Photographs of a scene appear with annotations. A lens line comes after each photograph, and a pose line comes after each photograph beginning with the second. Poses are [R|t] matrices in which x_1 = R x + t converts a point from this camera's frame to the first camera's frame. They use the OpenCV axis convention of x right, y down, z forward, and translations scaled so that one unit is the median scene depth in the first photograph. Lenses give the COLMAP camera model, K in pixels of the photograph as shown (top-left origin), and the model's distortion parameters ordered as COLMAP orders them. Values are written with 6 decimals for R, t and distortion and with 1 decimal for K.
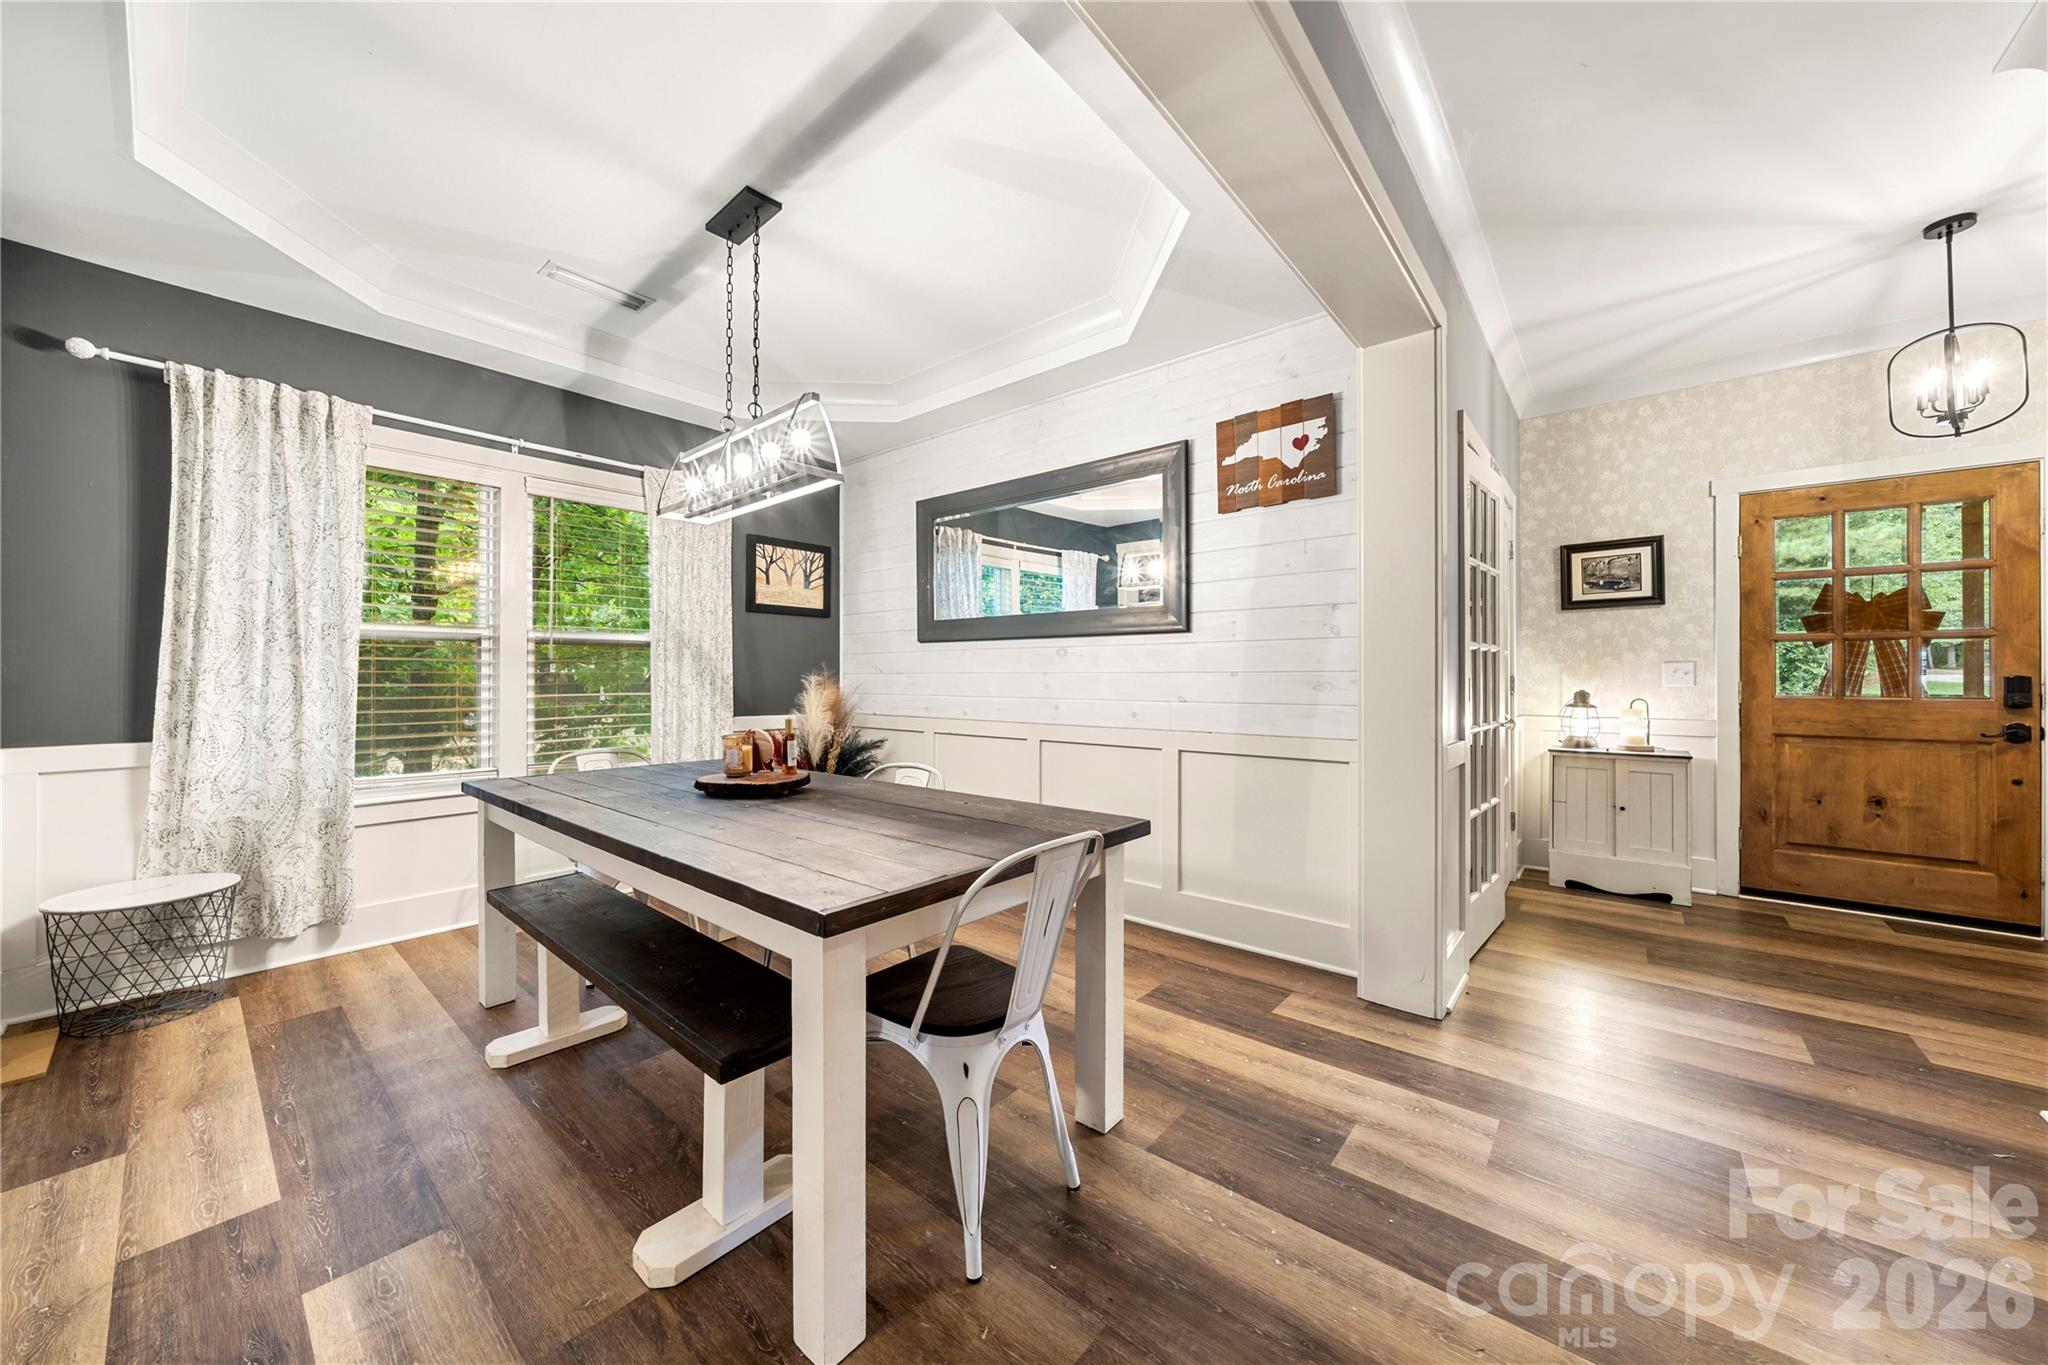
lens RADIAL K [[699.7, 0, 989.1], [0, 699.7, 676.2], [0, 0, 1]] dist [-0.008331, 0.000288]
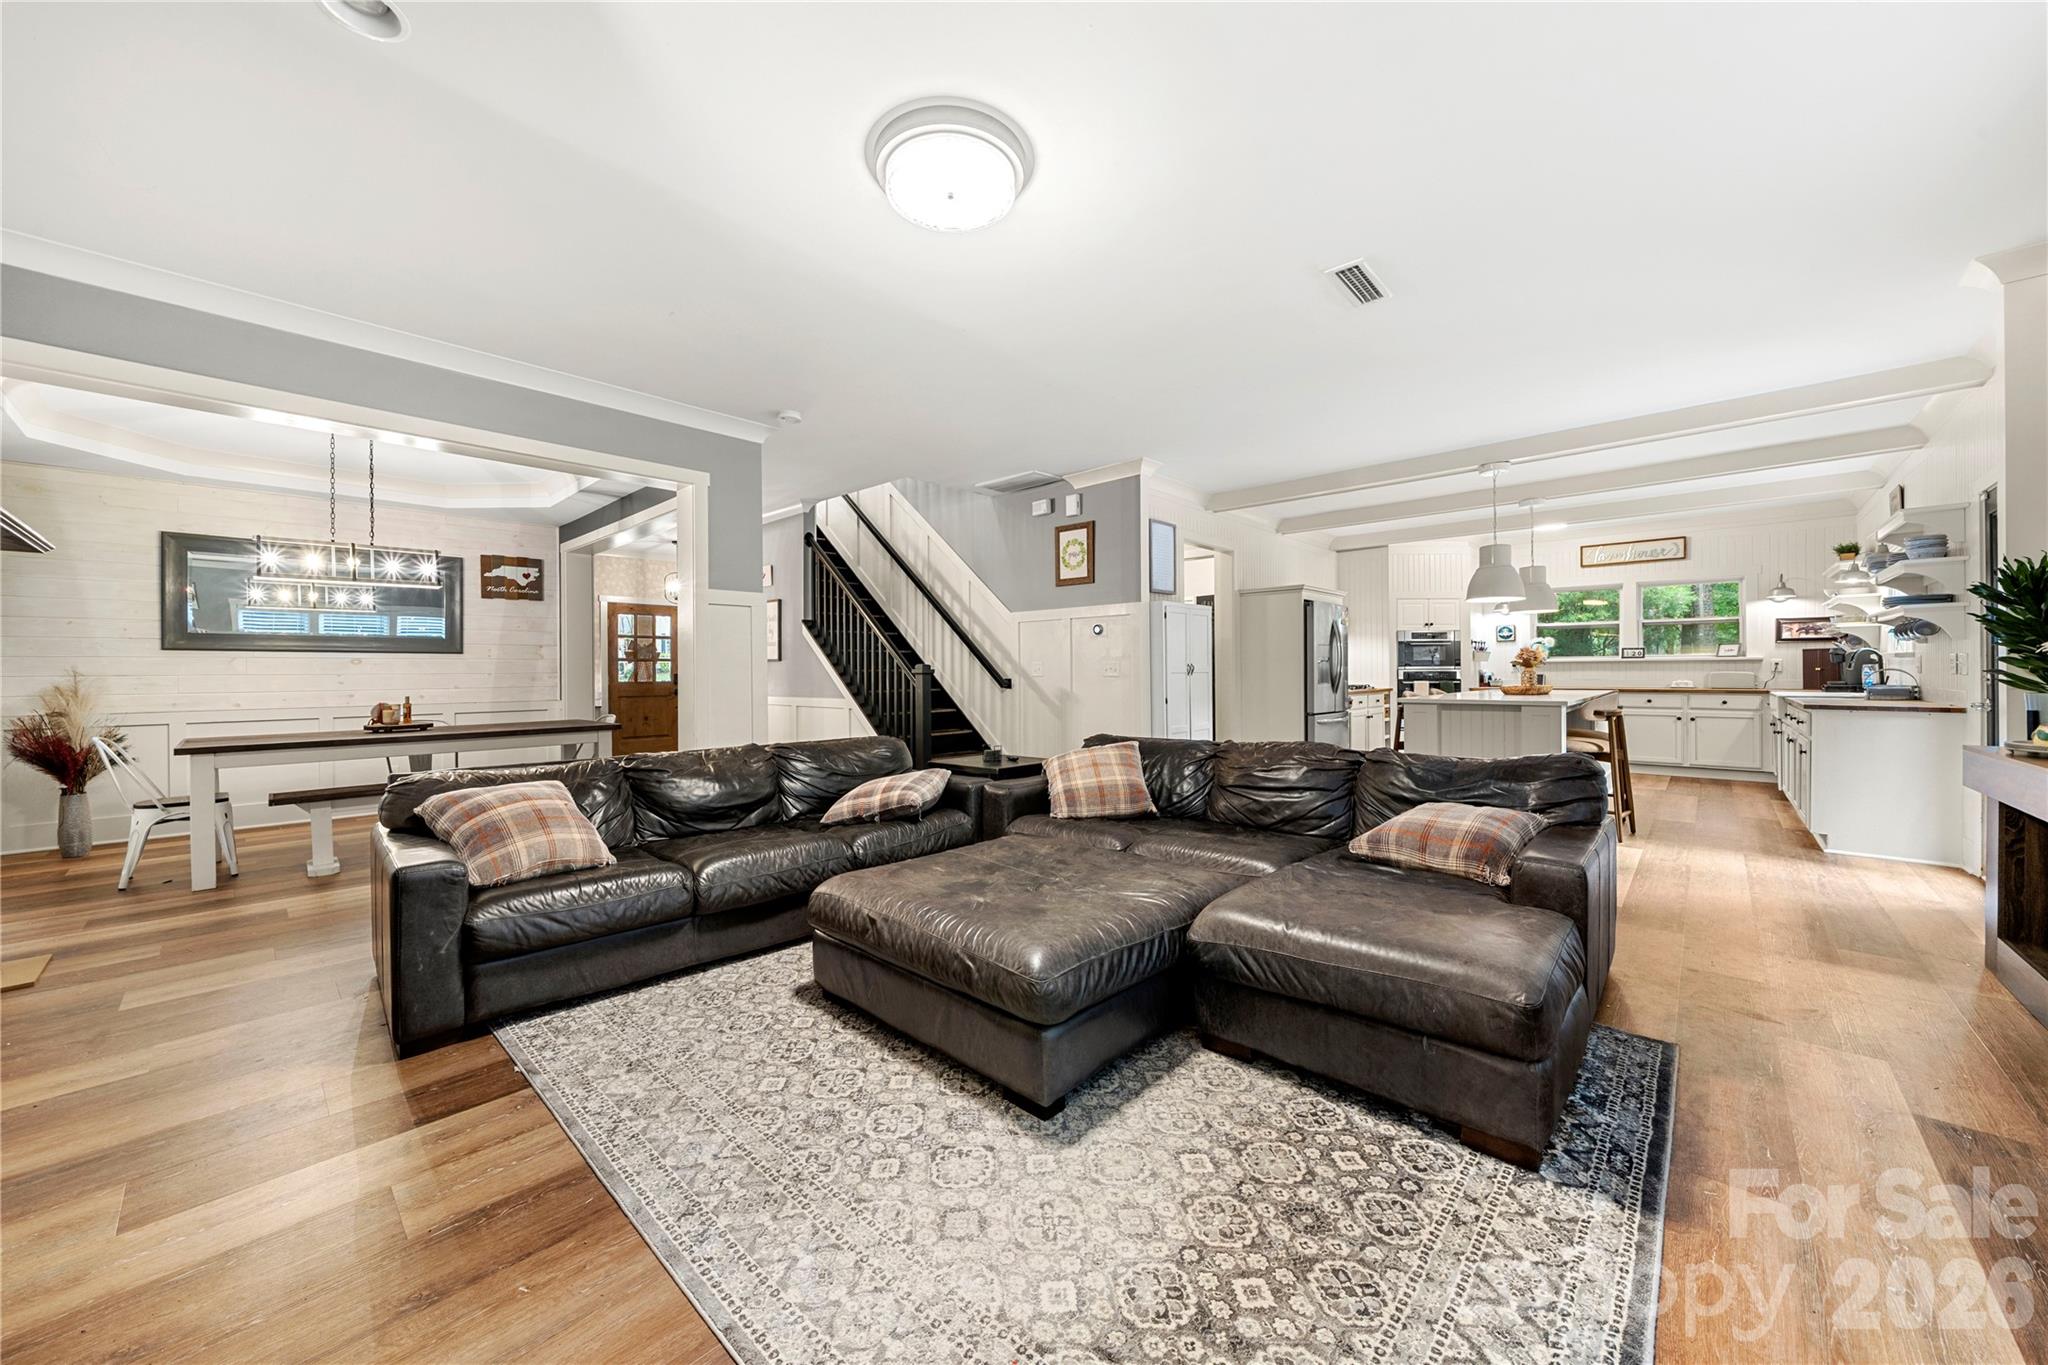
lens RADIAL K [[741.3, 0, 1020.6], [0, 741.3, 673.0], [0, 0, 1]] dist [-0.005102, -0.000268]
pose [[0.028751, -0.002984, 0.999582, -1.609024], [0.008423, 0.999961, 0.002743, -0.000161], [-0.999551, 0.008341, 0.028775, -0.591104]]
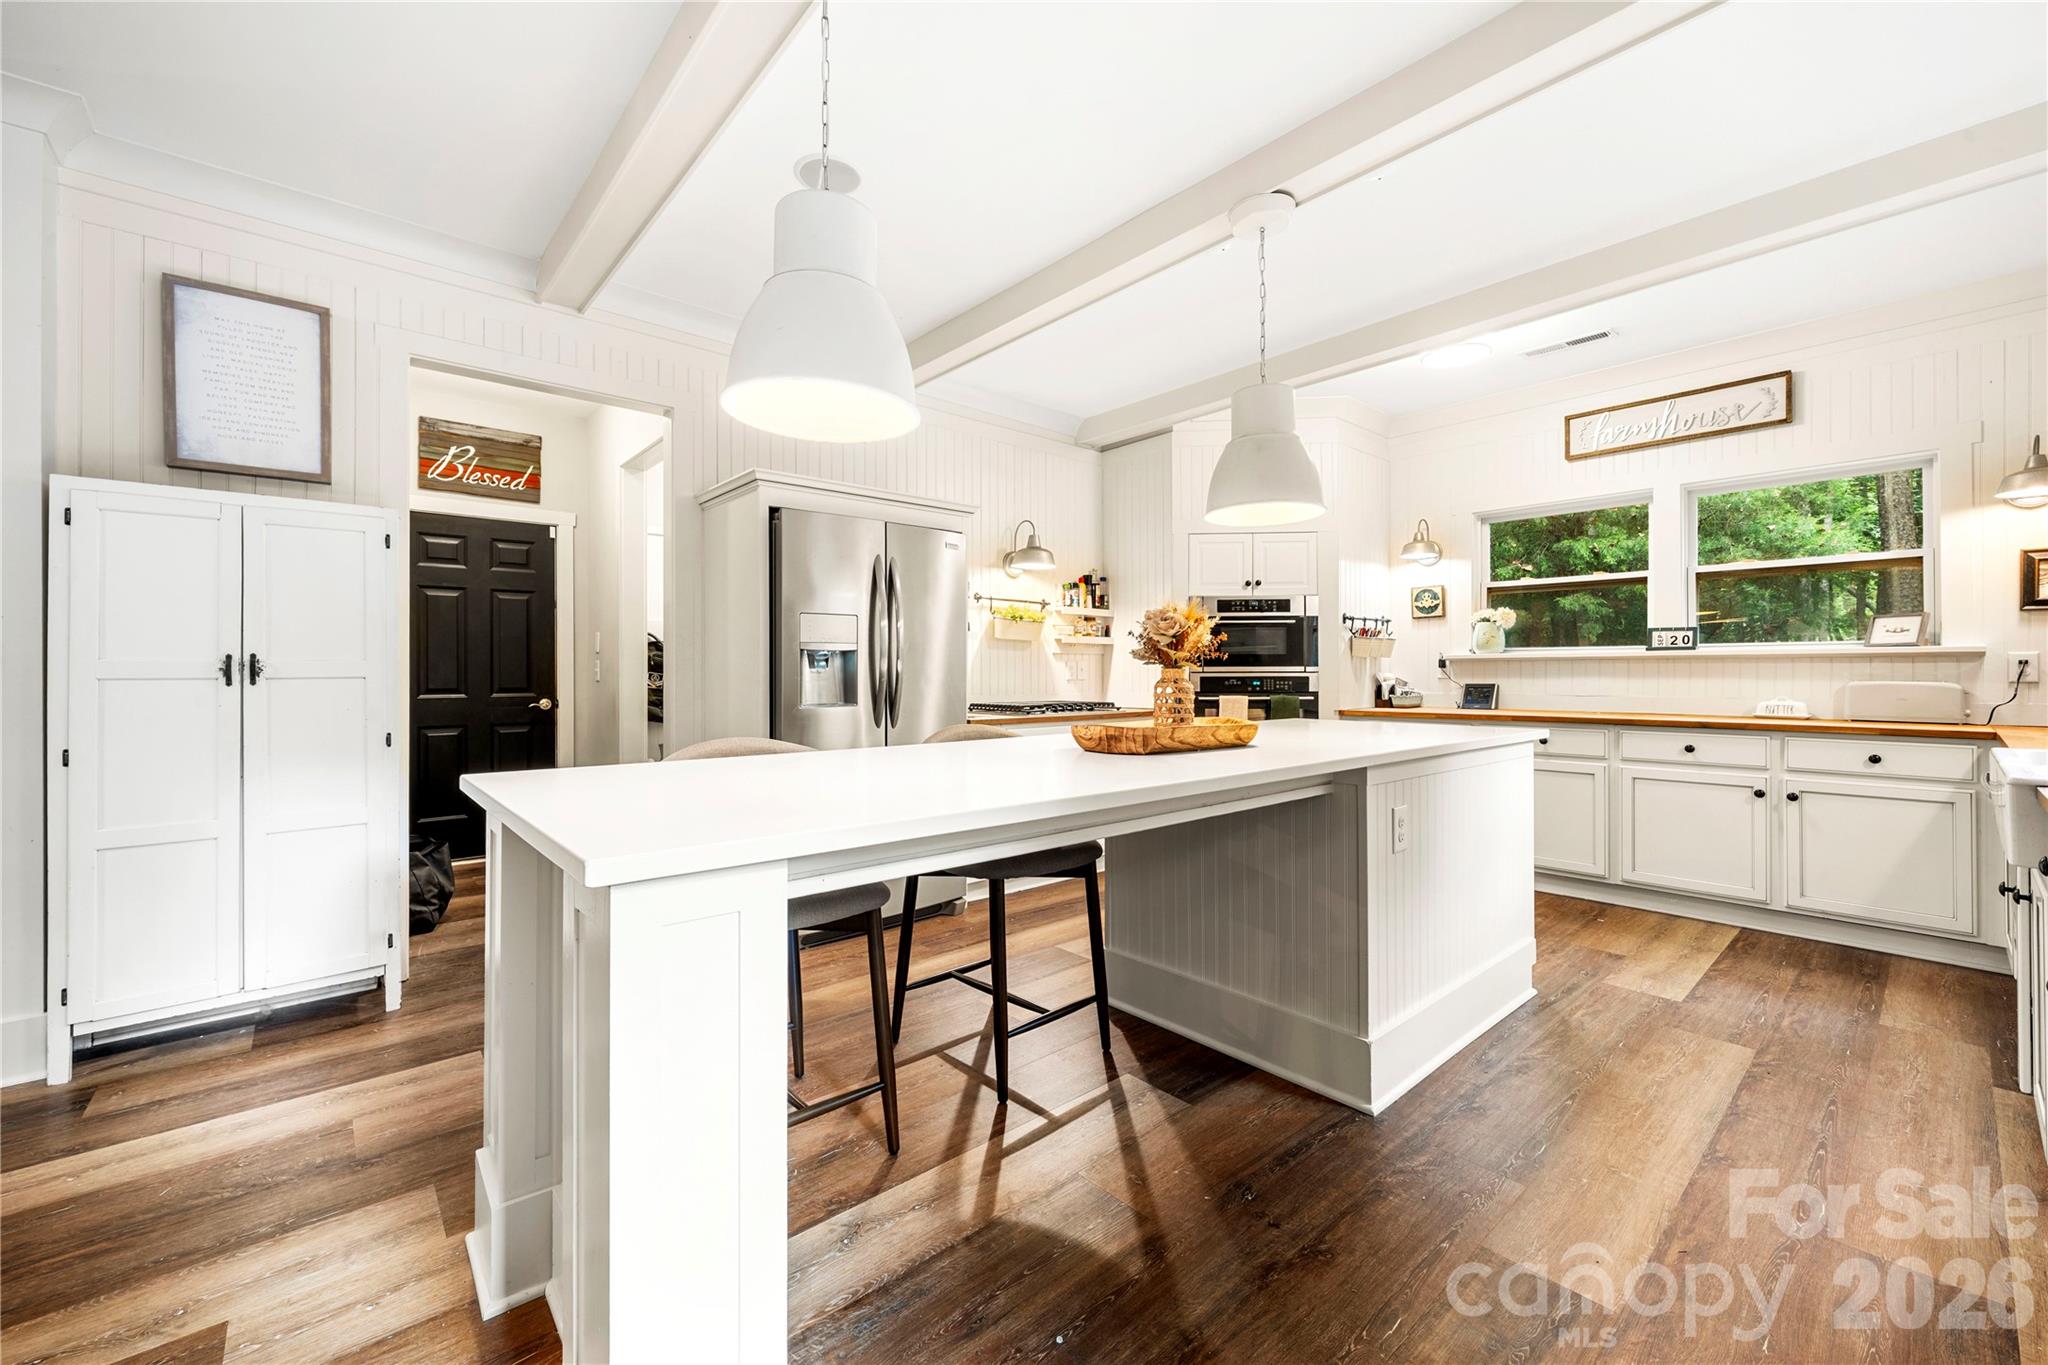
lens RADIAL K [[810.1, 0, 1023.9], [0, 810.1, 666.5], [0, 0, 1]] dist [0.001669, -0.000262]
pose [[0.130860, 0.004973, 0.991388, -0.525320], [0.003243, 0.999980, -0.005445, 0.003106], [-0.991396, 0.003927, 0.130841, -1.662824]]
